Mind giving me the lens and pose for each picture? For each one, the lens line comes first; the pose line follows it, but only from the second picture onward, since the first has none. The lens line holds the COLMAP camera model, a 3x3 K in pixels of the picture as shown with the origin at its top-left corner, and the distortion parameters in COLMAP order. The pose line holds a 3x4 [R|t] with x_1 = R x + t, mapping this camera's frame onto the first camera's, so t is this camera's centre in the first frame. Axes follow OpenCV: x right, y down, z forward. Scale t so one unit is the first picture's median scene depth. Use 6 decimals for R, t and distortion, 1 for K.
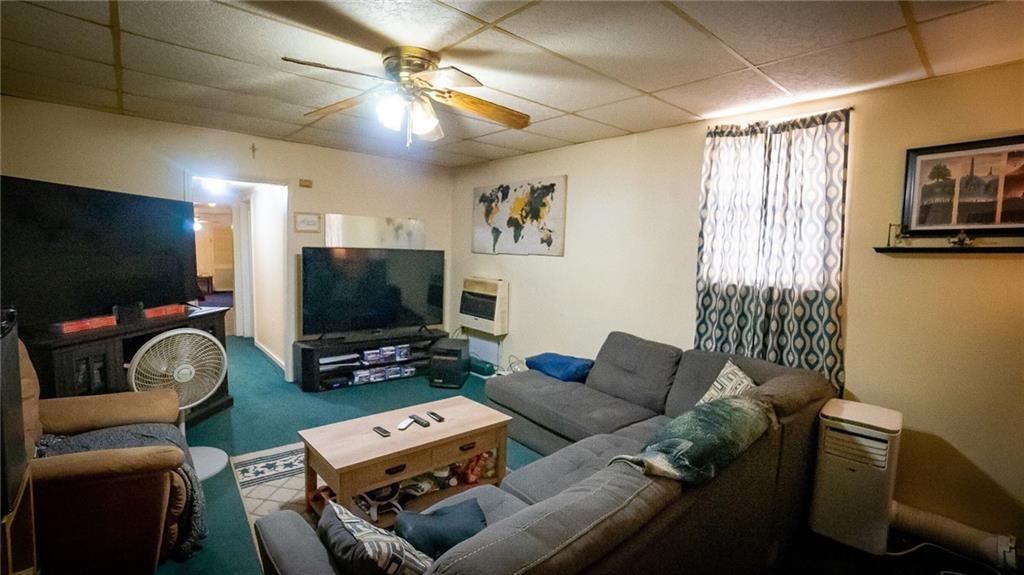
lens RADIAL K [[454.8, 0, 512.4], [0, 454.8, 286.6], [0, 0, 1]] dist [-0.046574, 0.006201]
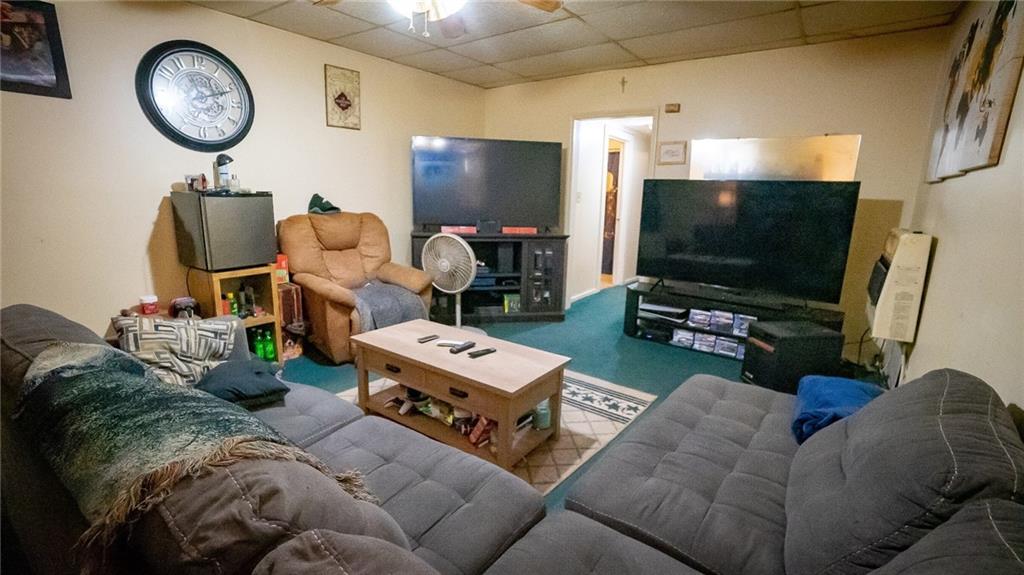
lens RADIAL K [[454.8, 0, 511.6], [0, 454.8, 287.3], [0, 0, 1]] dist [-0.046574, 0.006201]
pose [[0.237689, 0.159700, -0.958123, 0.361851], [-0.105535, 0.984798, 0.137965, 0.028689], [0.965591, 0.068323, 0.250930, 0.489976]]
